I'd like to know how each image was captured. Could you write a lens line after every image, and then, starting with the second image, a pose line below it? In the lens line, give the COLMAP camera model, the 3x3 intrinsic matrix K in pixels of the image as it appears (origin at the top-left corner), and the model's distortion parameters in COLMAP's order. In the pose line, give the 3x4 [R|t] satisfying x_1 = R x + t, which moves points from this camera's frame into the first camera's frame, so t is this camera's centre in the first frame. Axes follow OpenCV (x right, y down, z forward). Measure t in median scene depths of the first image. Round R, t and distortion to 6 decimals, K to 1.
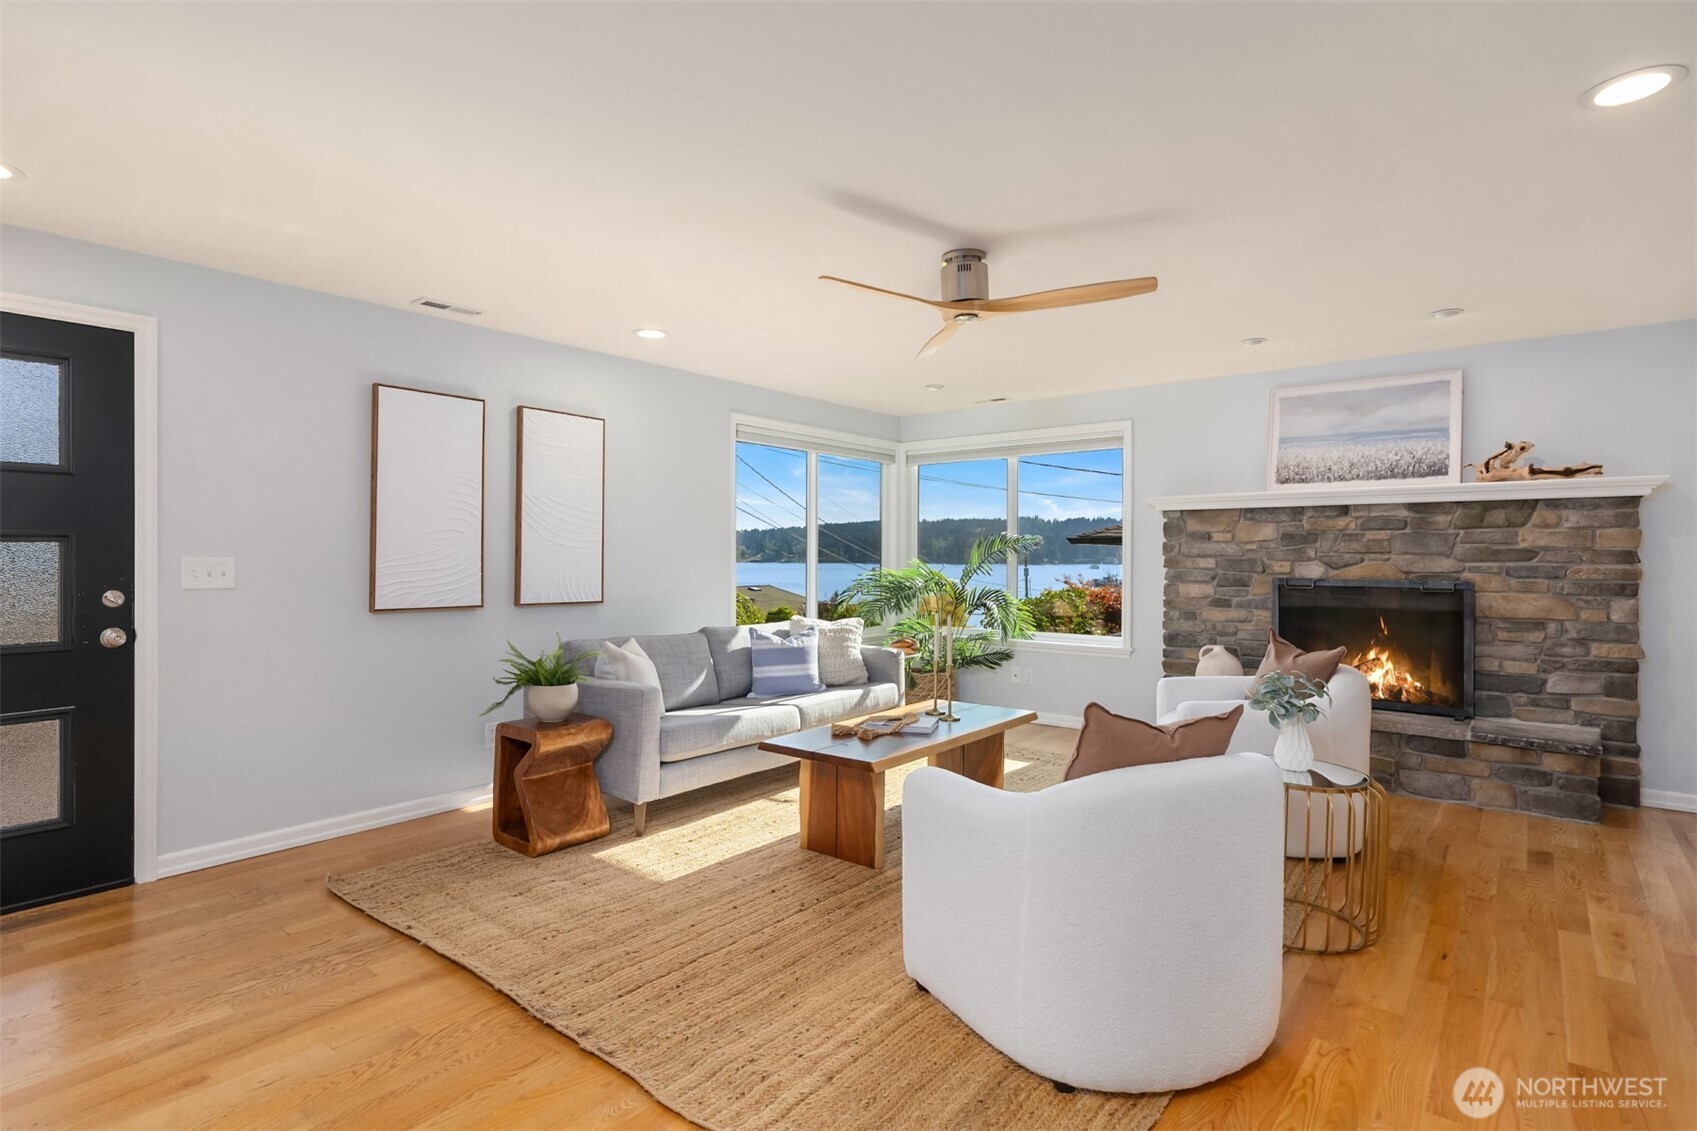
lens RADIAL K [[877.8, 0, 855.0], [0, 877.8, 561.6], [0, 0, 1]] dist [0.016250, -0.001487]
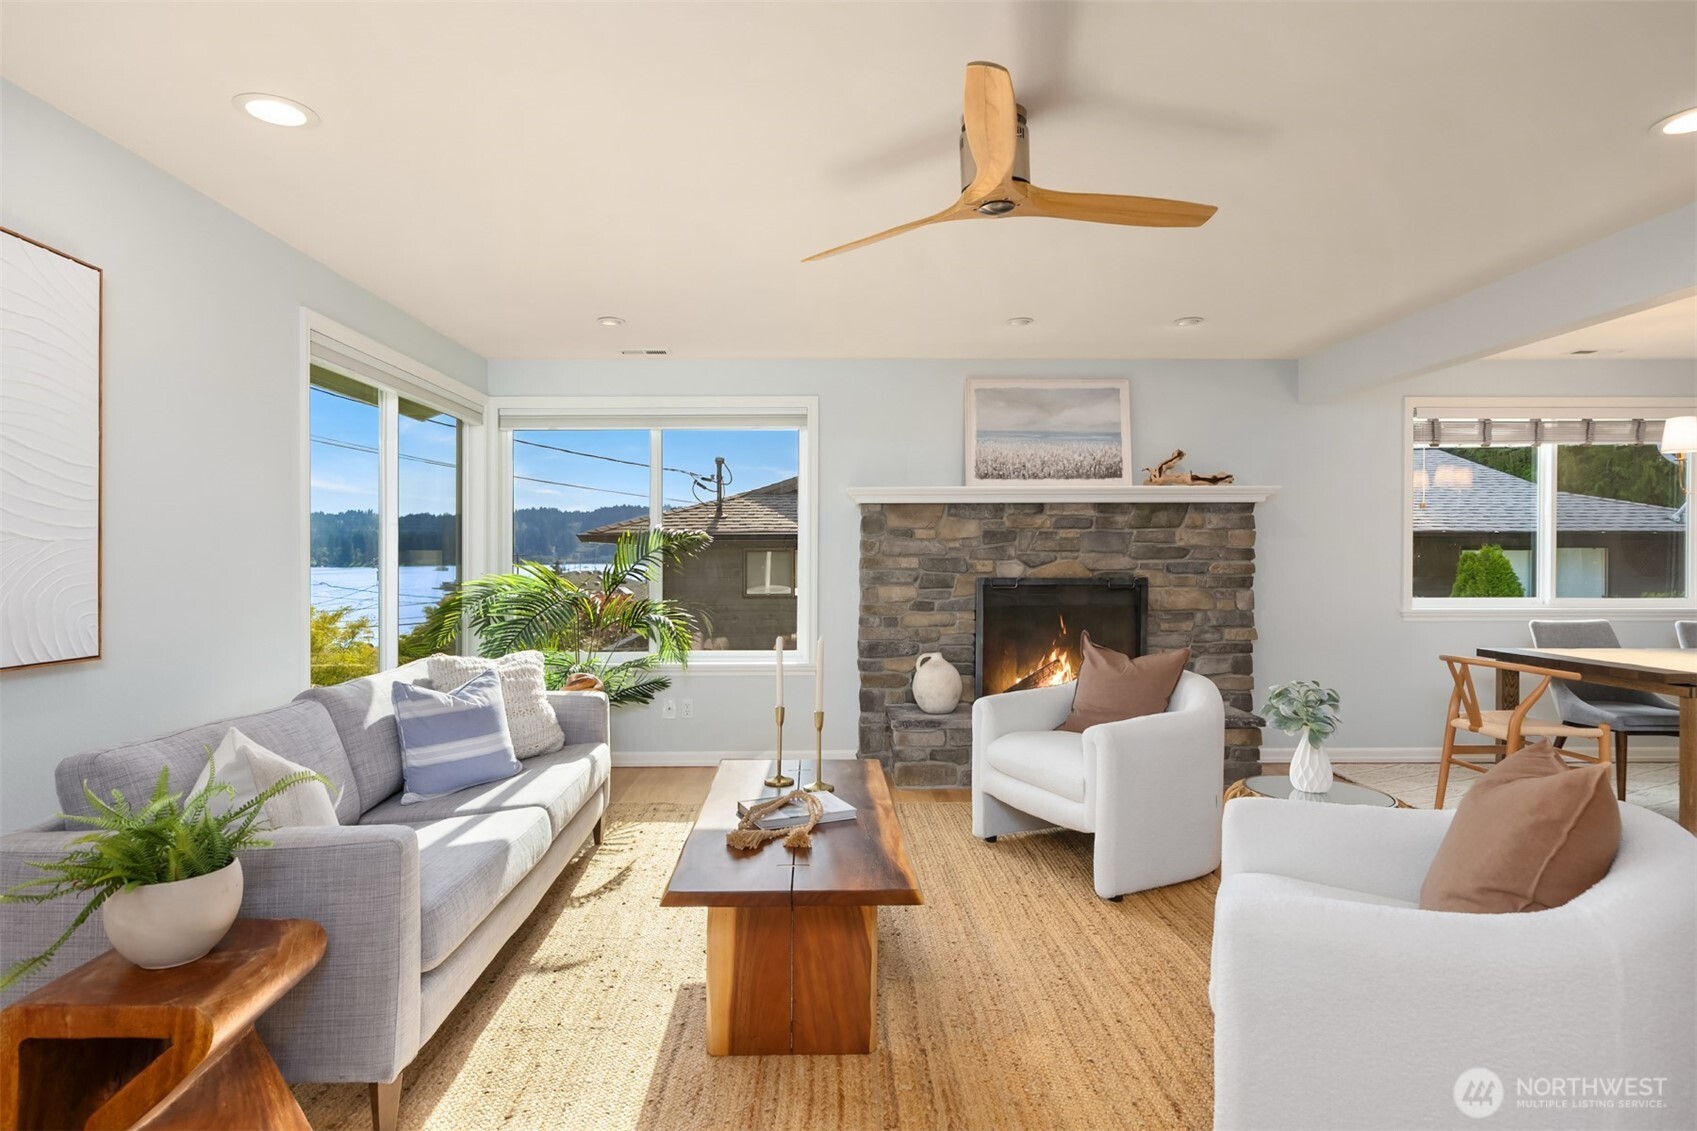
lens RADIAL K [[920.0, 0, 846.2], [0, 920.0, 565.3], [0, 0, 1]] dist [0.006465, -0.000587]
pose [[0.770258, -0.011325, 0.637632, -0.296437], [0.008888, 0.999936, 0.007023, -0.003403], [-0.637671, 0.000258, 0.770309, 0.367568]]
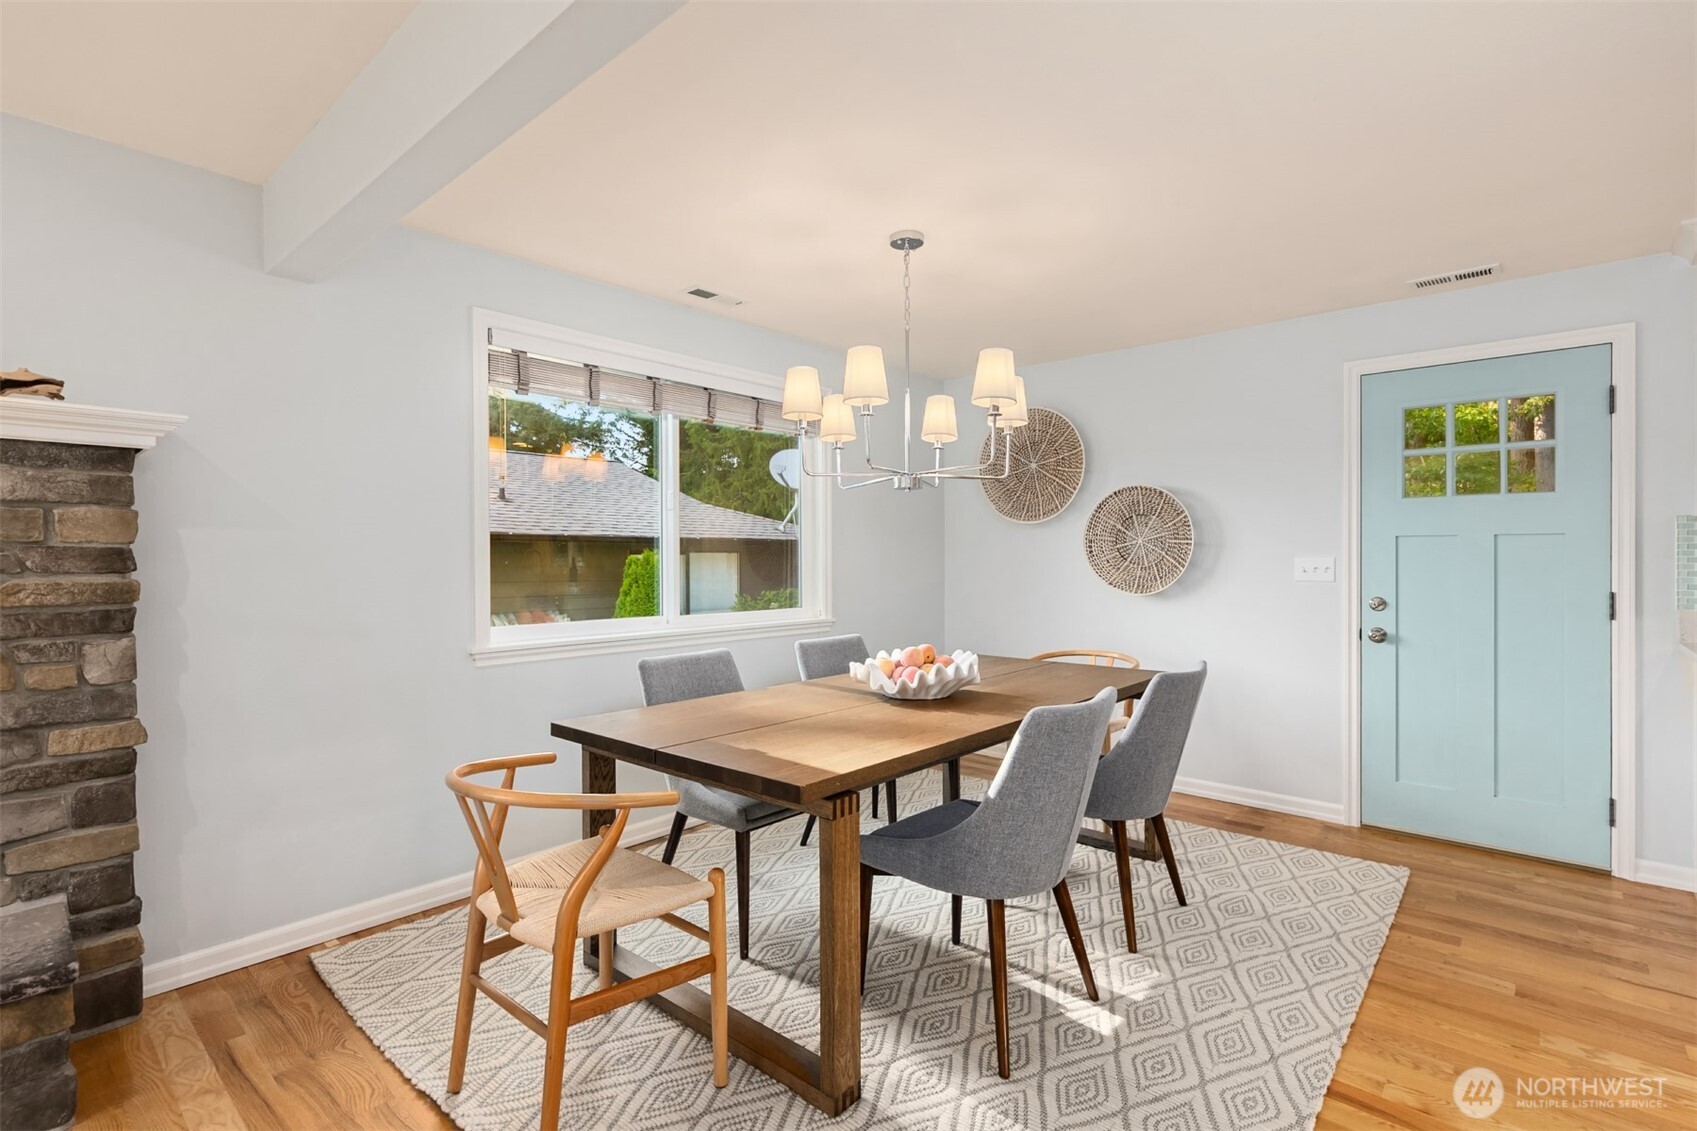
lens RADIAL K [[805.5, 0, 830.0], [0, 805.5, 565.0], [0, 0, 1]] dist [-0.006441, 0.002825]
pose [[0.080886, -0.011629, 0.996655, 0.387890], [0.006758, 0.999915, 0.011119, -0.004624], [-0.996700, 0.005836, 0.080958, 0.487657]]
